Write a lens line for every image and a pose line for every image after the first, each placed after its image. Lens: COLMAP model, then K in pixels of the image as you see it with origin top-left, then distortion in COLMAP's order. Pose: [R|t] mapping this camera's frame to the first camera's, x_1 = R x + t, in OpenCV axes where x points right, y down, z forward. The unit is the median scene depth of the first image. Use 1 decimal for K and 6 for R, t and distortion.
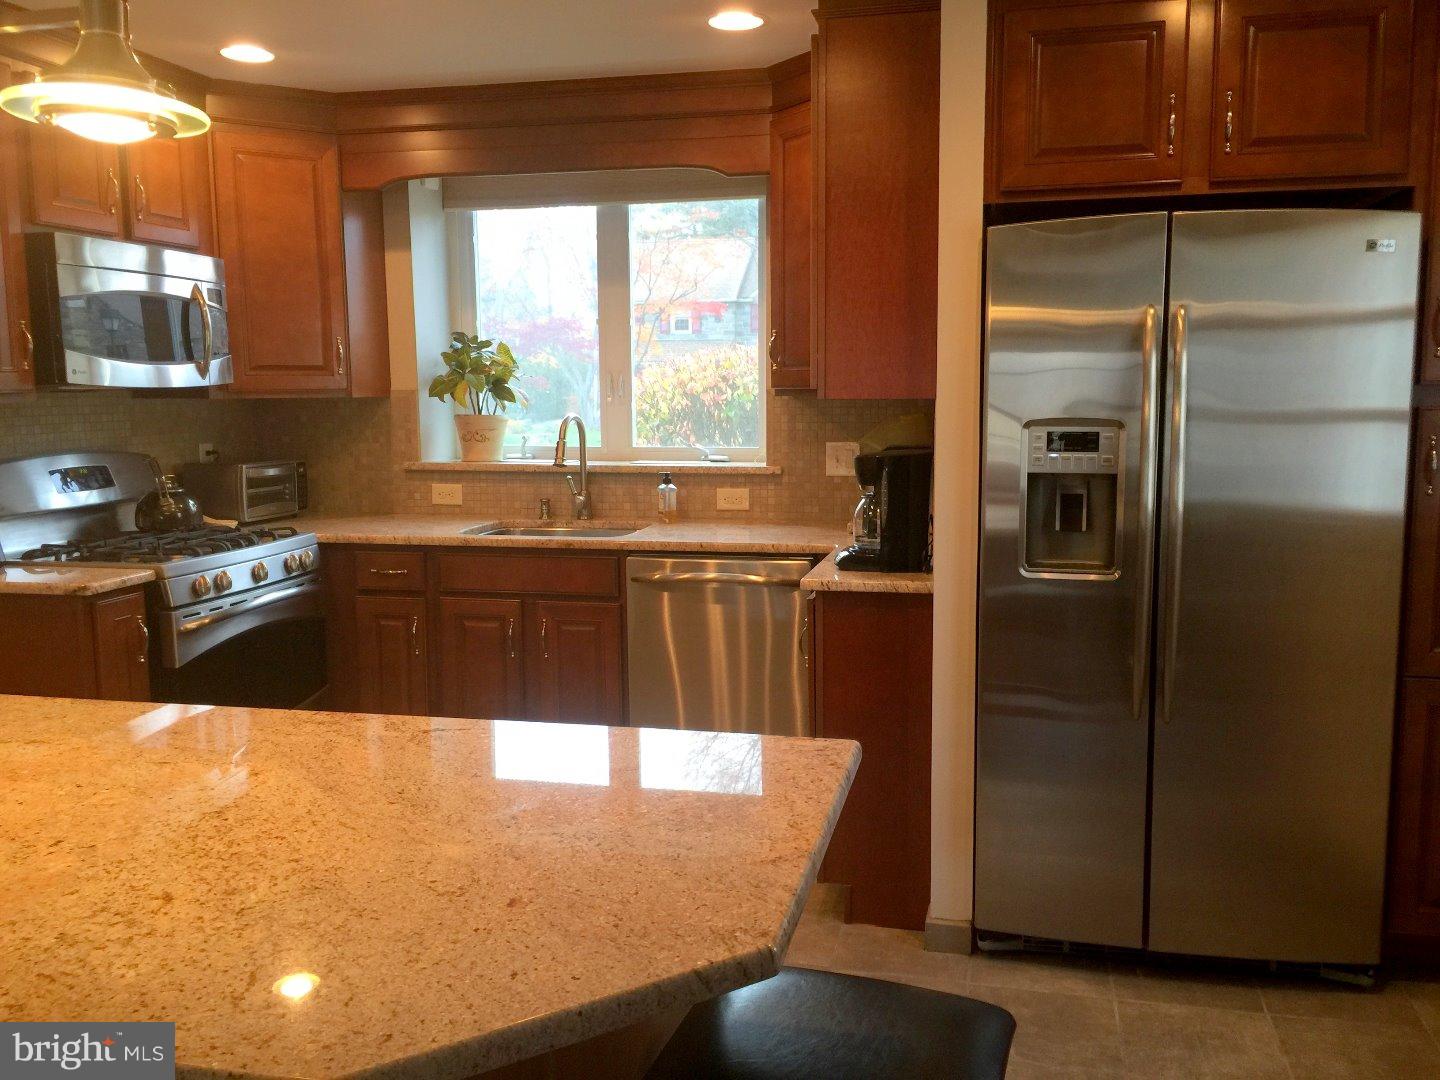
lens RADIAL K [[1246.2, 0, 716.3], [0, 1246.2, 538.5], [0, 0, 1]] dist [0.069284, -0.078837]
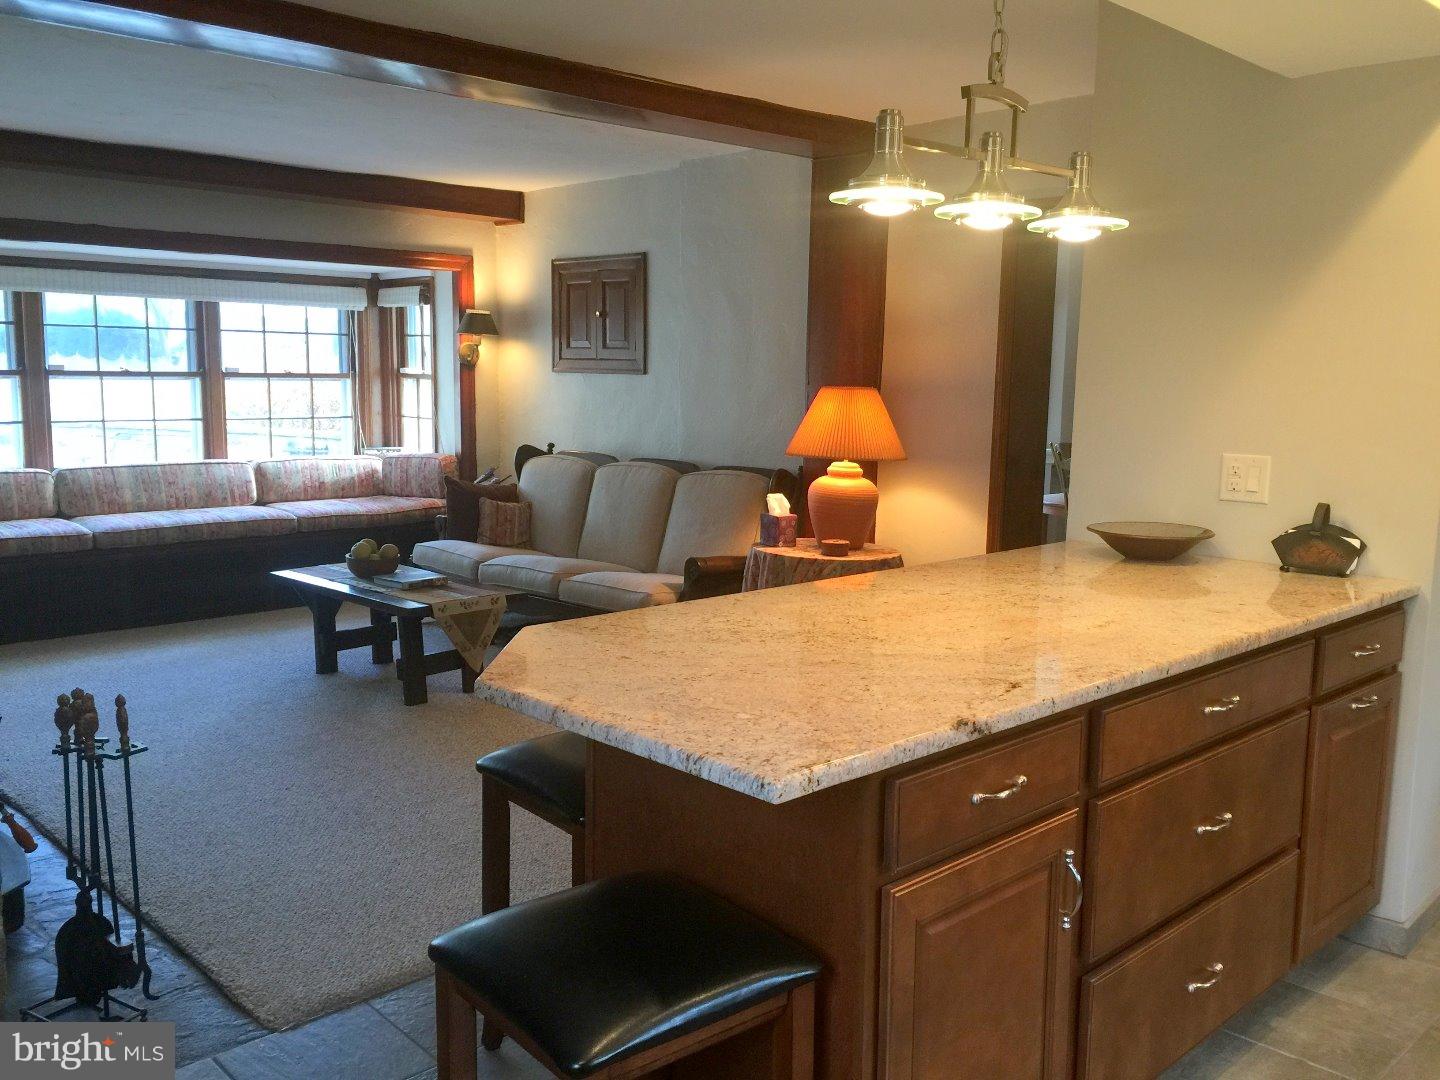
lens RADIAL K [[1246.2, 0, 726.1], [0, 1246.2, 540.2], [0, 0, 1]] dist [0.069284, -0.078837]
pose [[-0.548452, 0.111214, -0.828753, 1.026527], [-0.120655, 0.970218, 0.210046, -0.212402], [0.827431, 0.215194, -0.518700, 1.741982]]
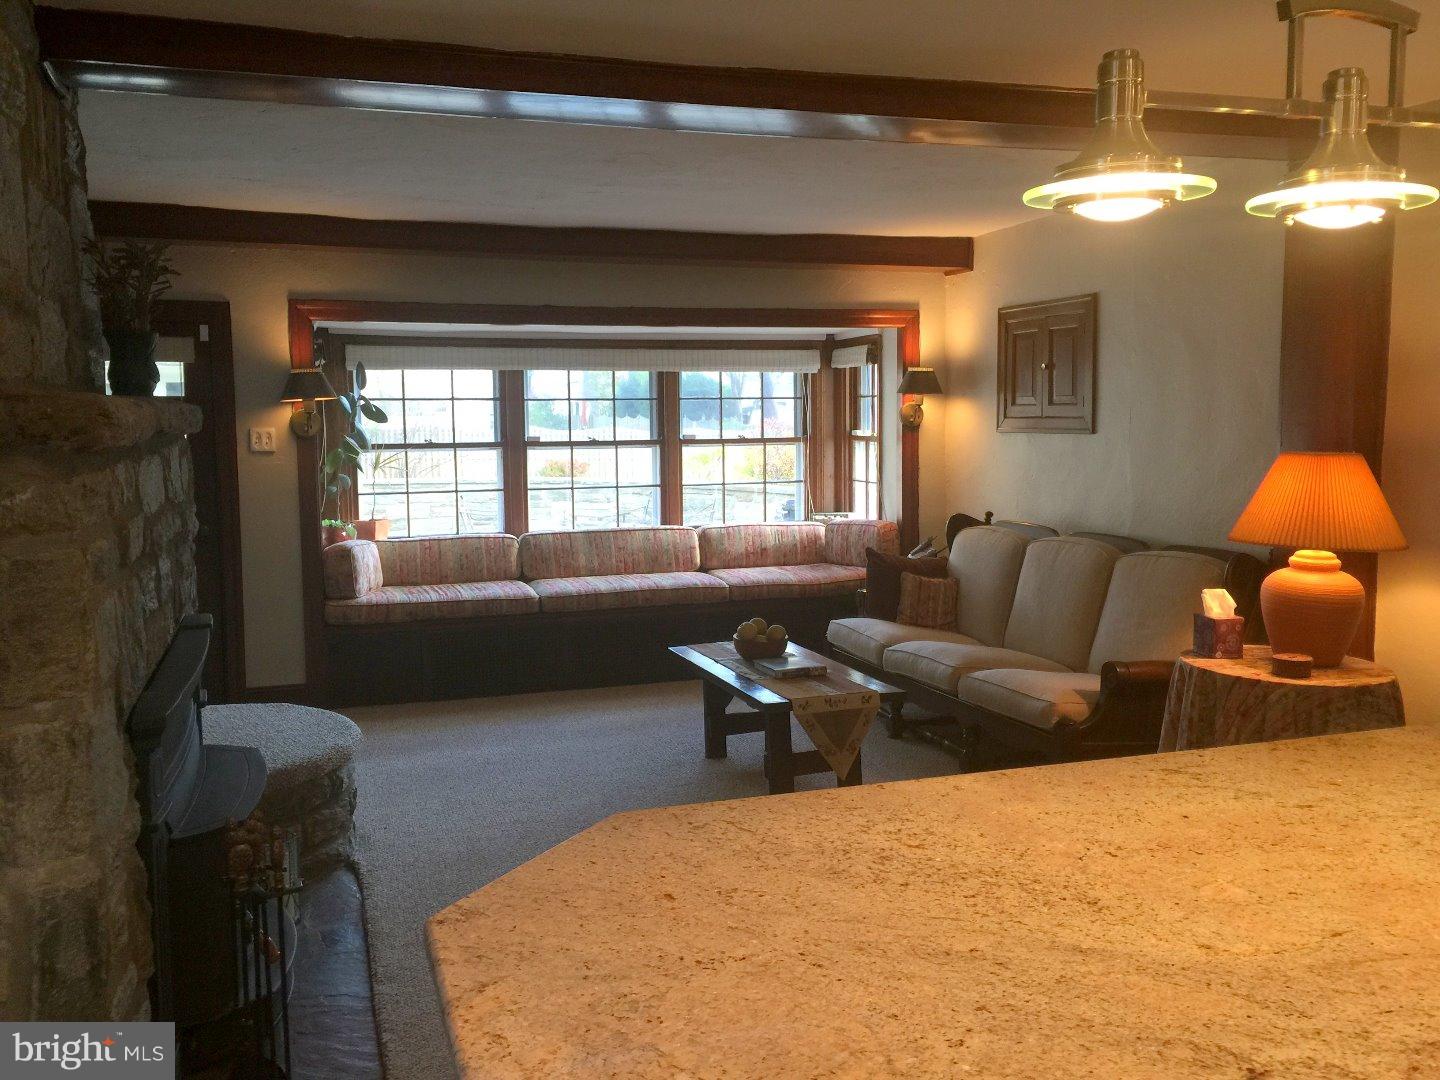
lens RADIAL K [[1246.2, 0, 717.1], [0, 1246.2, 538.3], [0, 0, 1]] dist [0.069284, -0.078837]
pose [[-0.852043, 0.064709, -0.519458, 0.340329], [-0.053462, 0.976384, 0.209321, -0.249657], [0.520735, 0.206122, -0.828462, 1.703312]]
